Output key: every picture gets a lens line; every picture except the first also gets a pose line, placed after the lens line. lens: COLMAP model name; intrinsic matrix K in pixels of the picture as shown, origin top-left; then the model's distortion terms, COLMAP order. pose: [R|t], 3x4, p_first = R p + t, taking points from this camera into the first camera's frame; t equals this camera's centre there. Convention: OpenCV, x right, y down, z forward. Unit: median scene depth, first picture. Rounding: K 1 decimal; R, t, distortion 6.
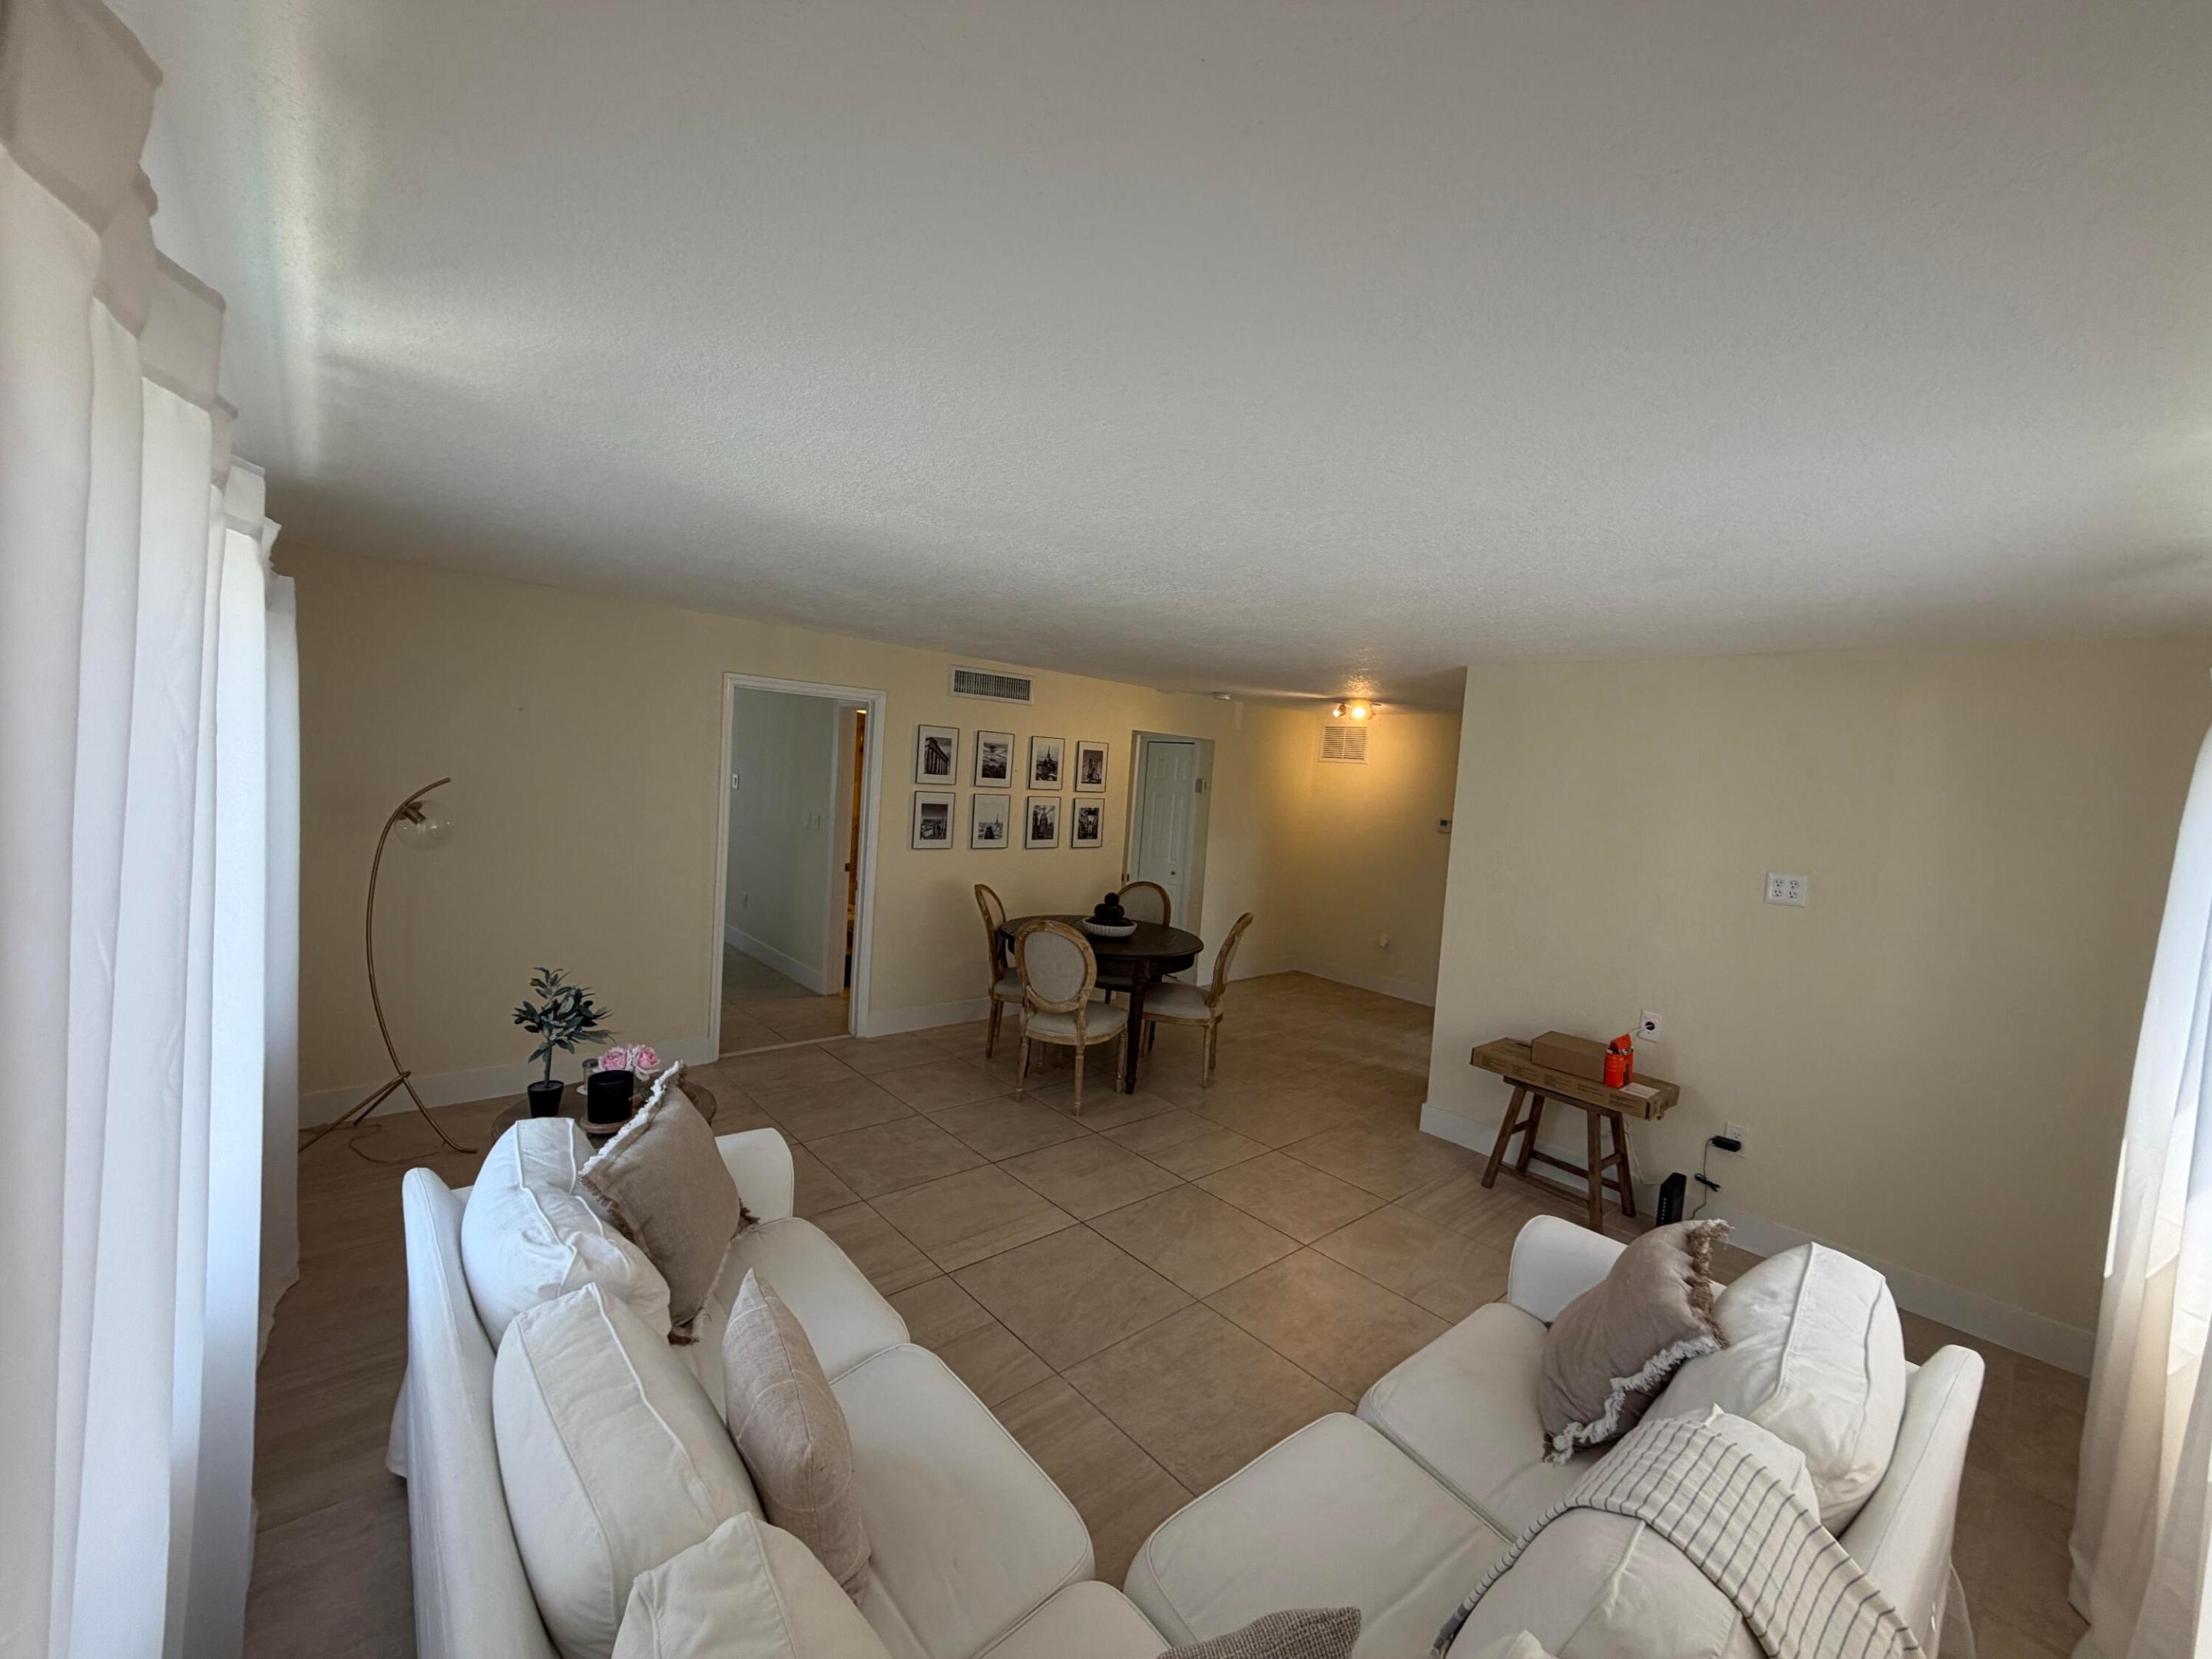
lens RADIAL K [[880.6, 0, 1097.3], [0, 880.6, 827.3], [0, 0, 1]] dist [-0.000294, 0.000159]
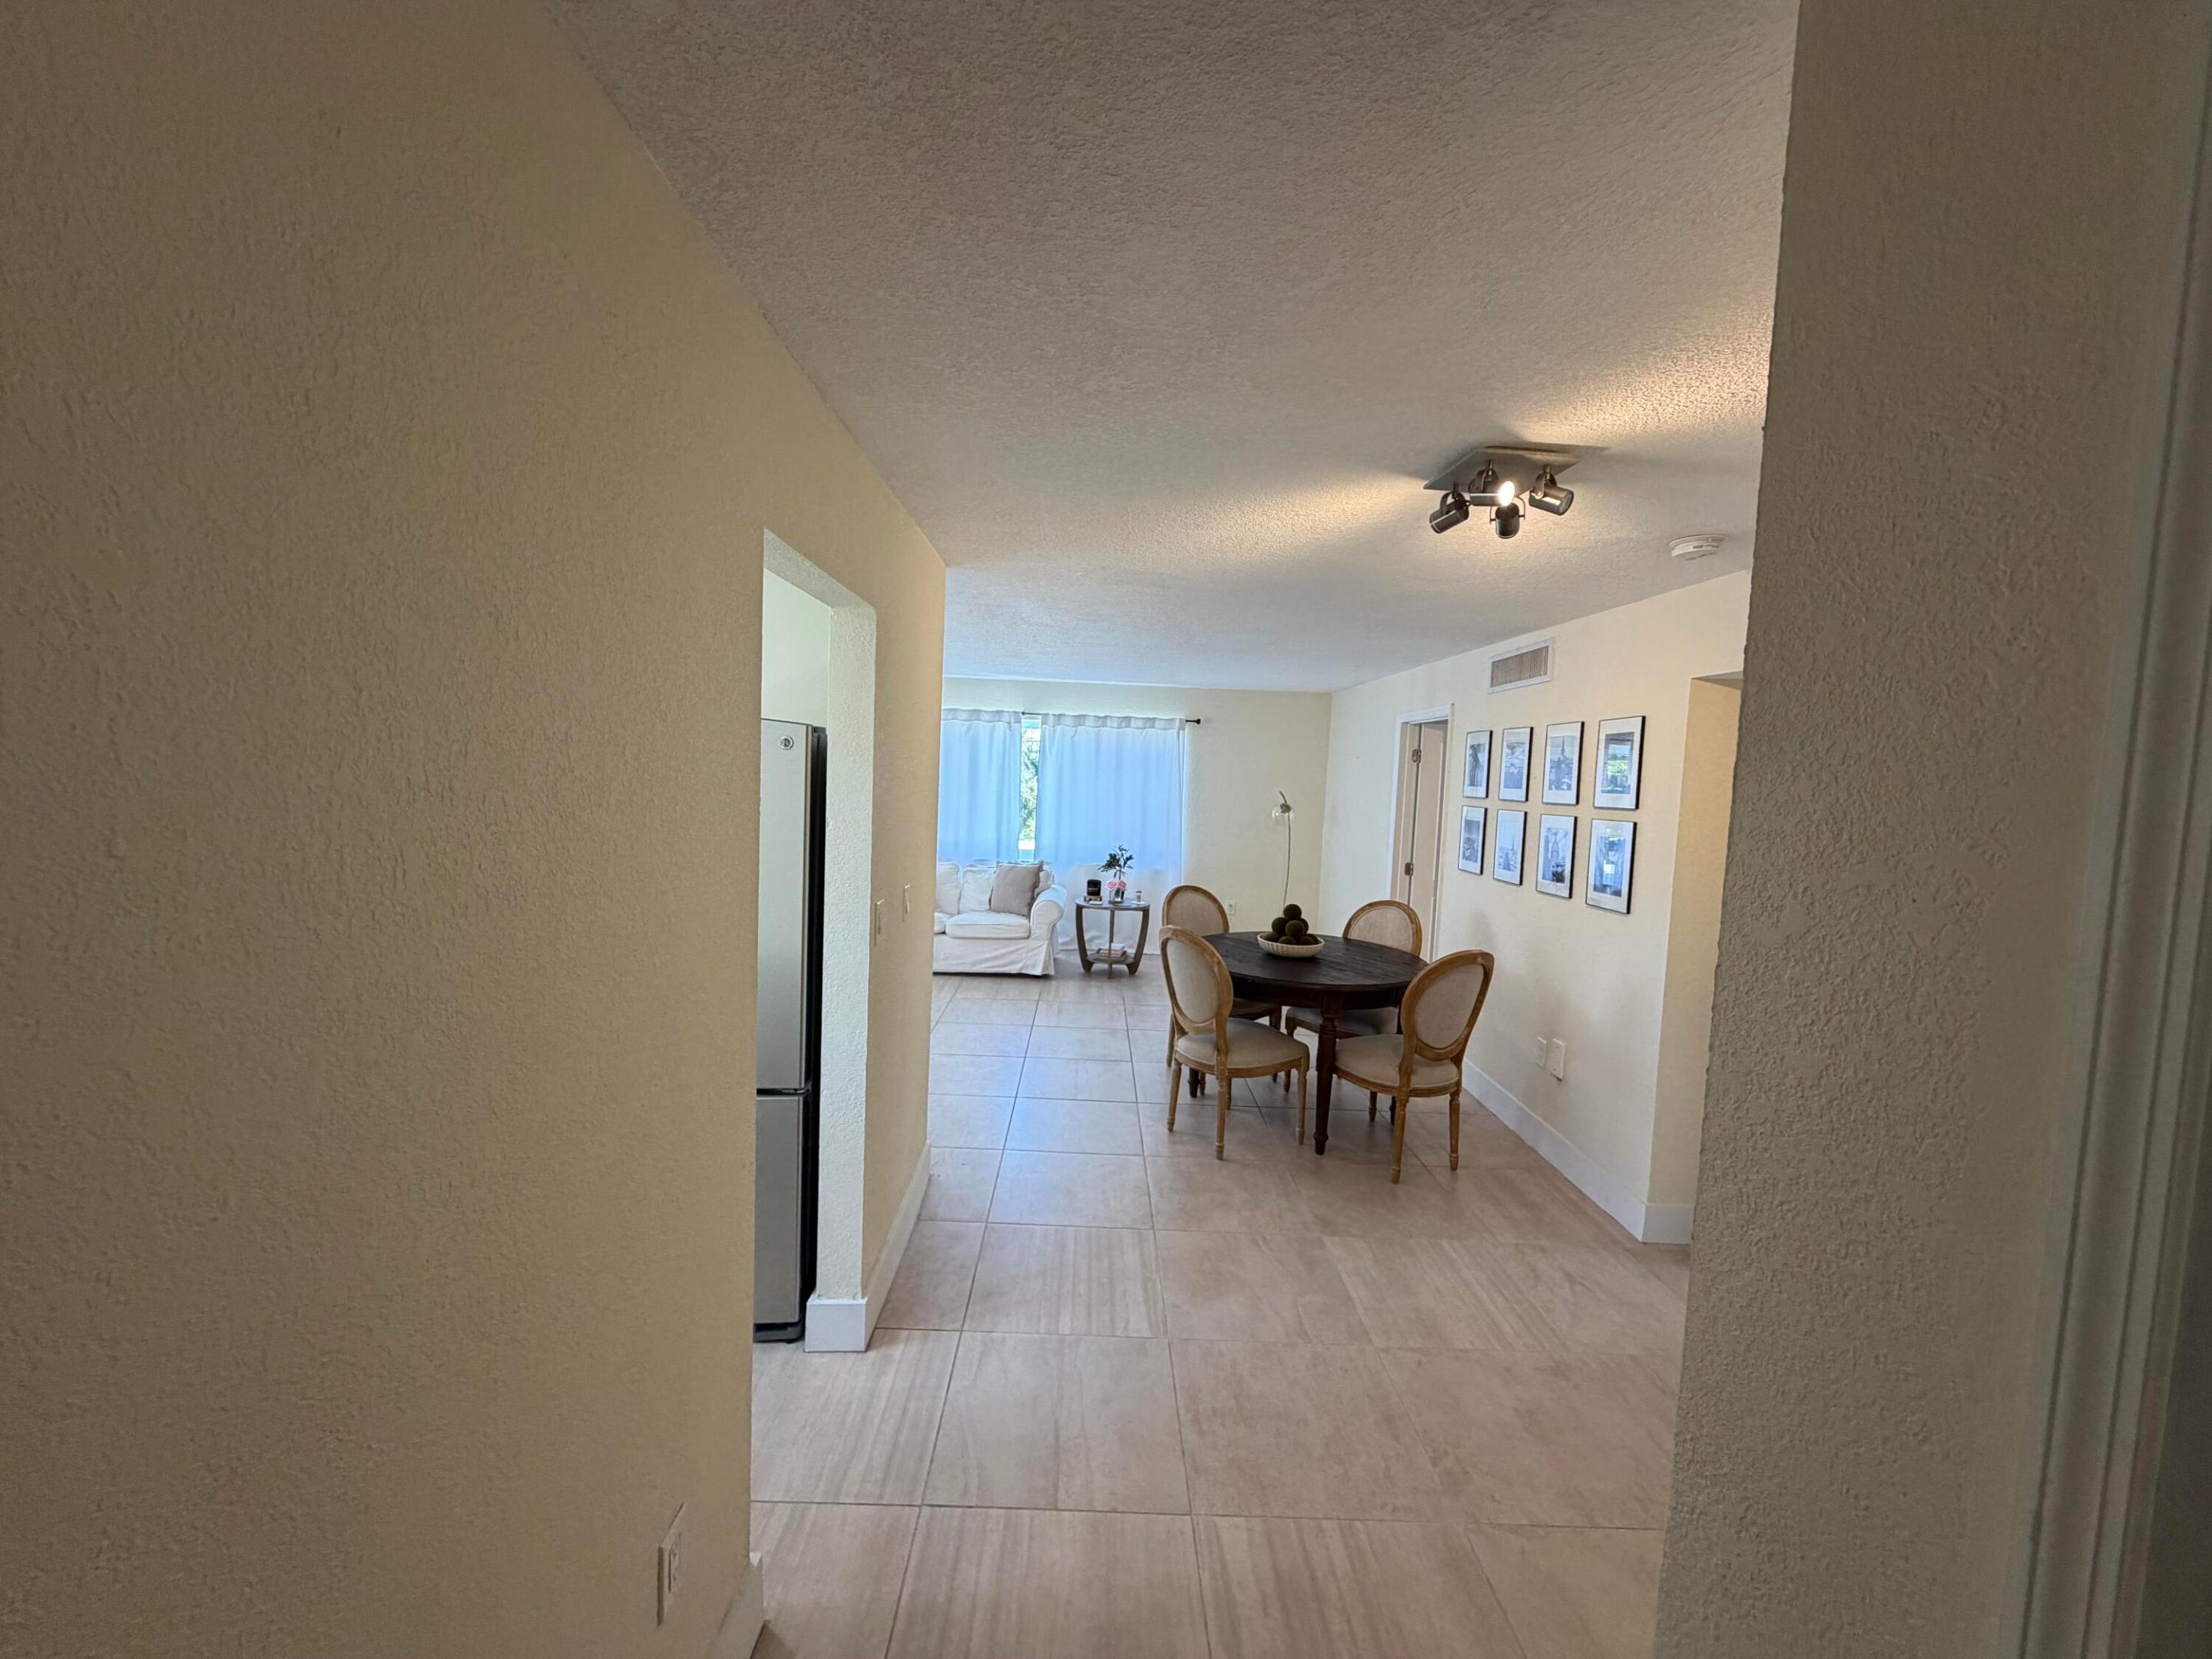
lens RADIAL K [[880.9, 0, 1097.2], [0, 880.9, 829.1], [0, 0, 1]] dist [0.000054, 0.000173]
pose [[-0.650809, -0.047789, -0.757736, 0.707124], [-0.139047, 0.988640, 0.057074, -0.016051], [0.746400, 0.142505, -0.650061, 1.274114]]
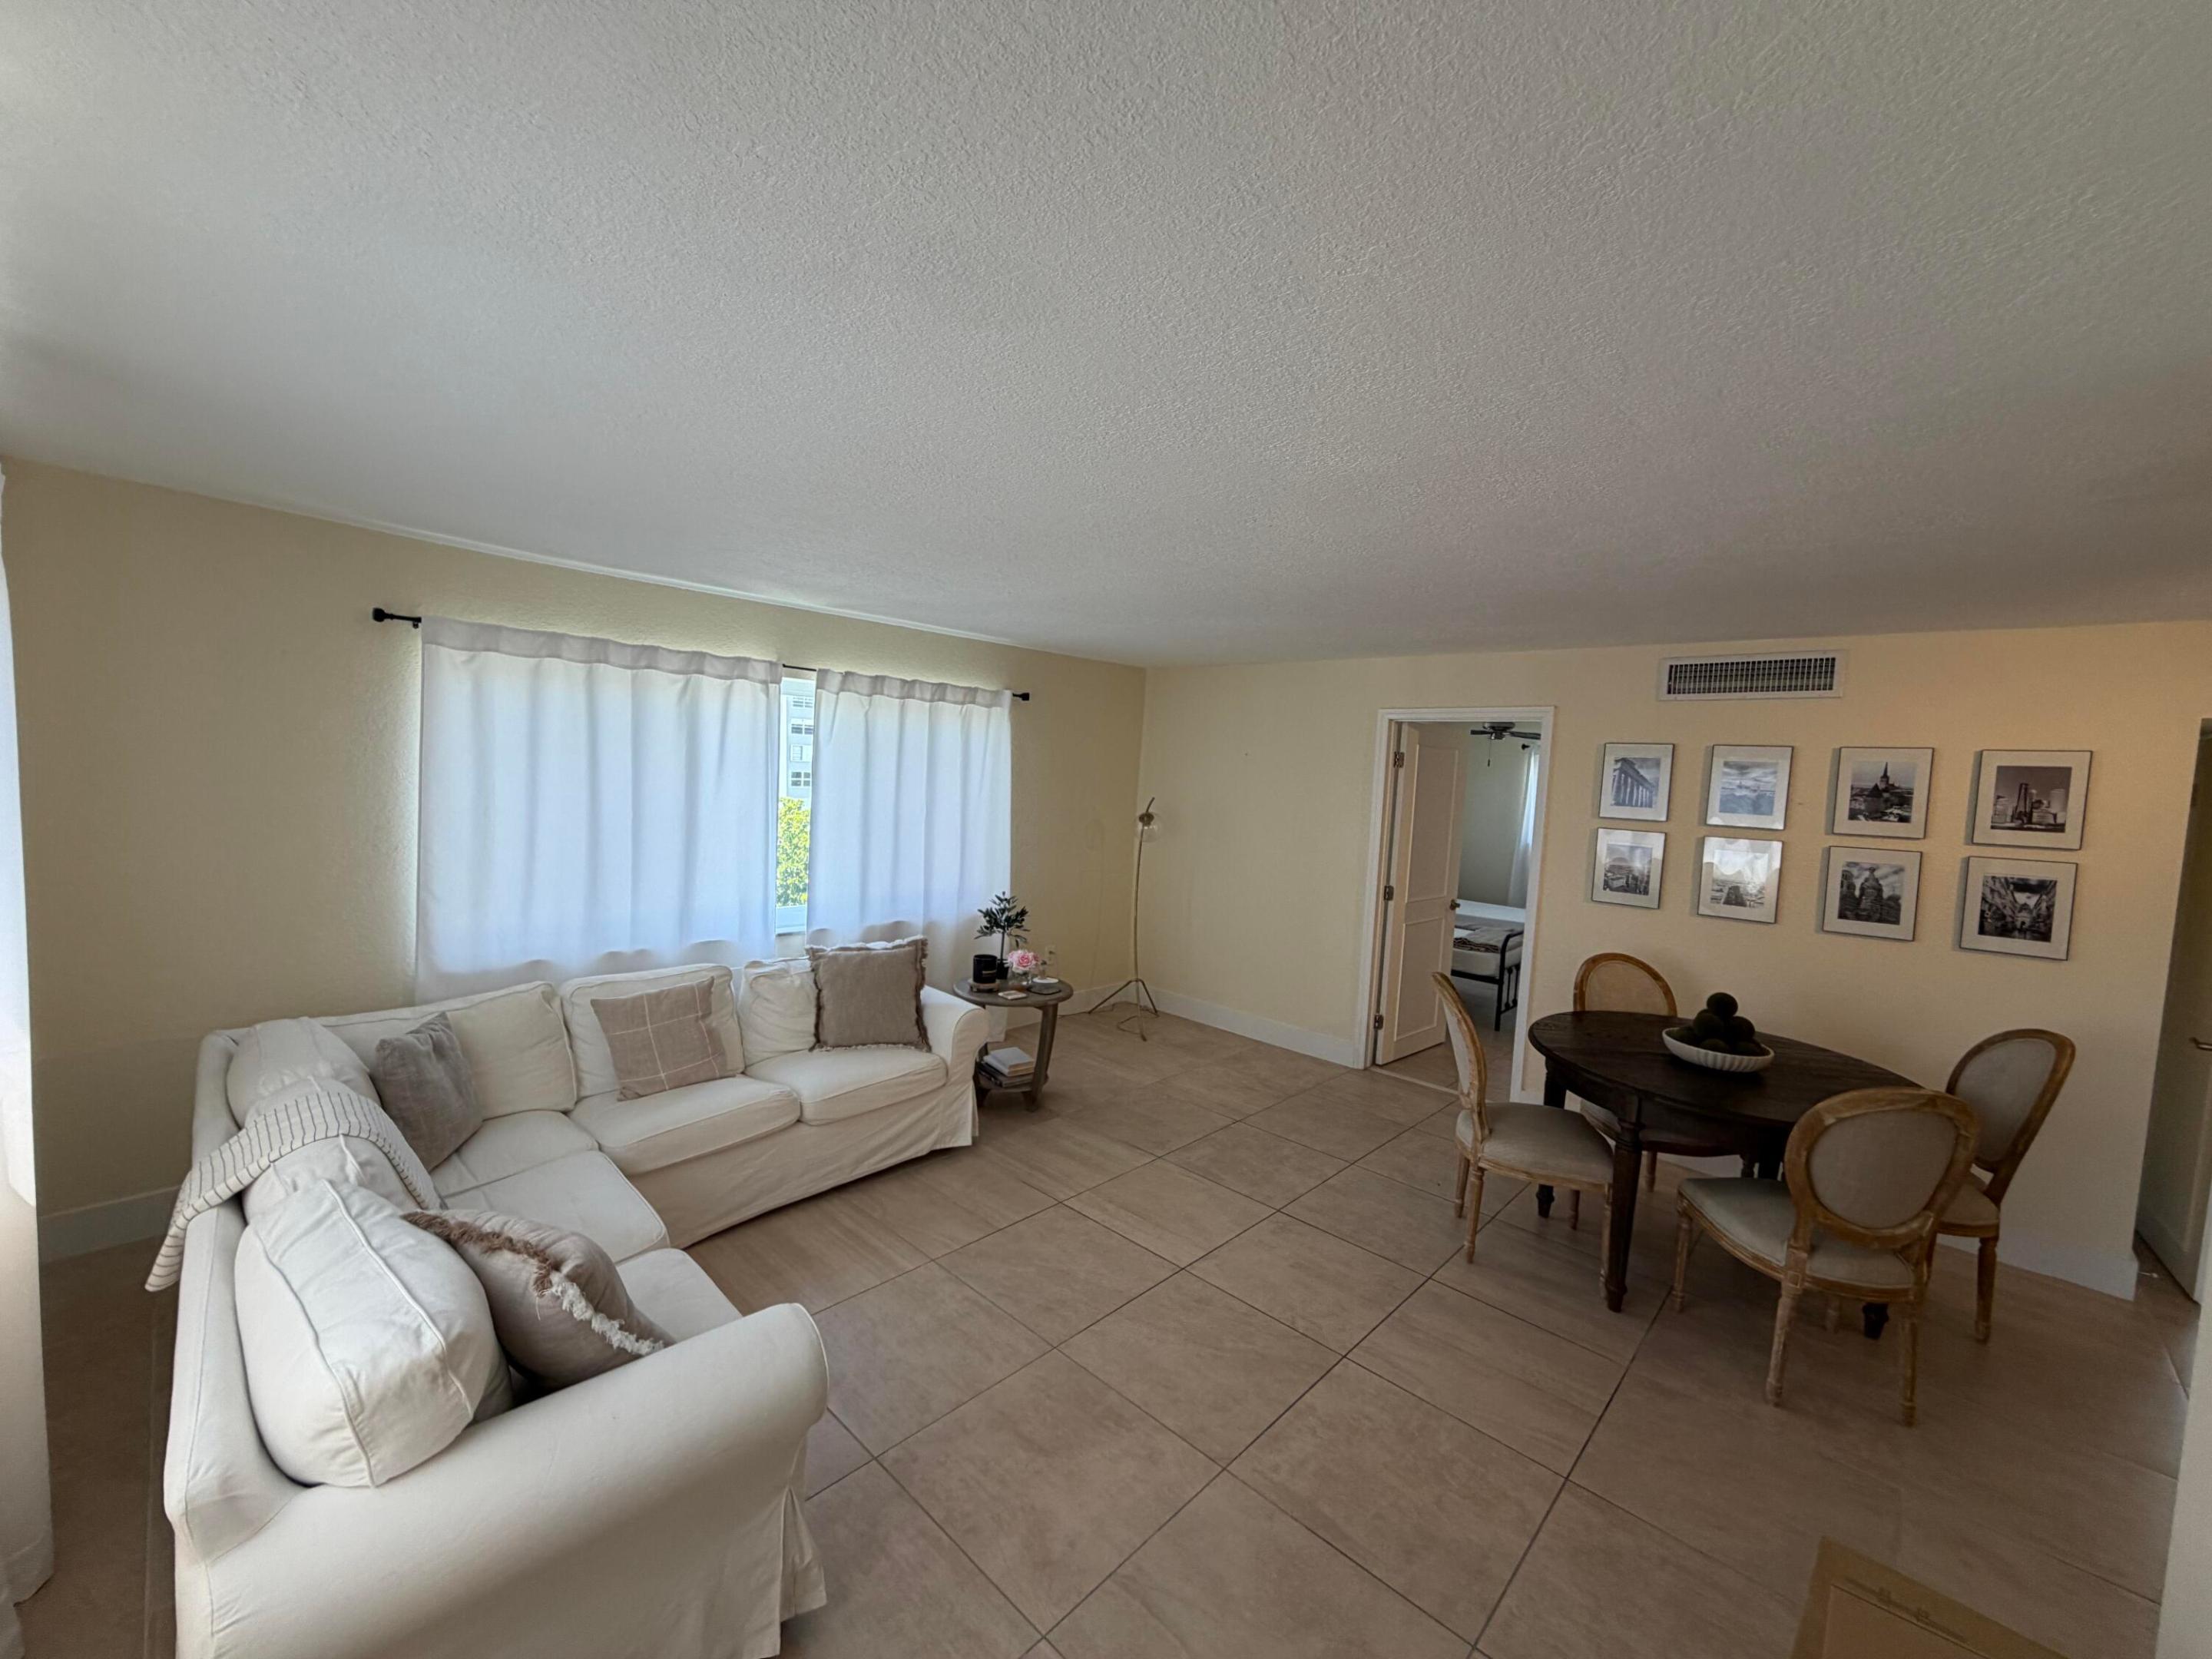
lens RADIAL K [[880.9, 0, 1097.2], [0, 880.9, 829.1], [0, 0, 1]] dist [0.000054, 0.000173]
pose [[0.090699, 0.004551, -0.995868, 0.518913], [-0.109566, 0.993965, -0.005436, 0.013095], [0.989833, 0.109606, 0.090650, 0.473633]]
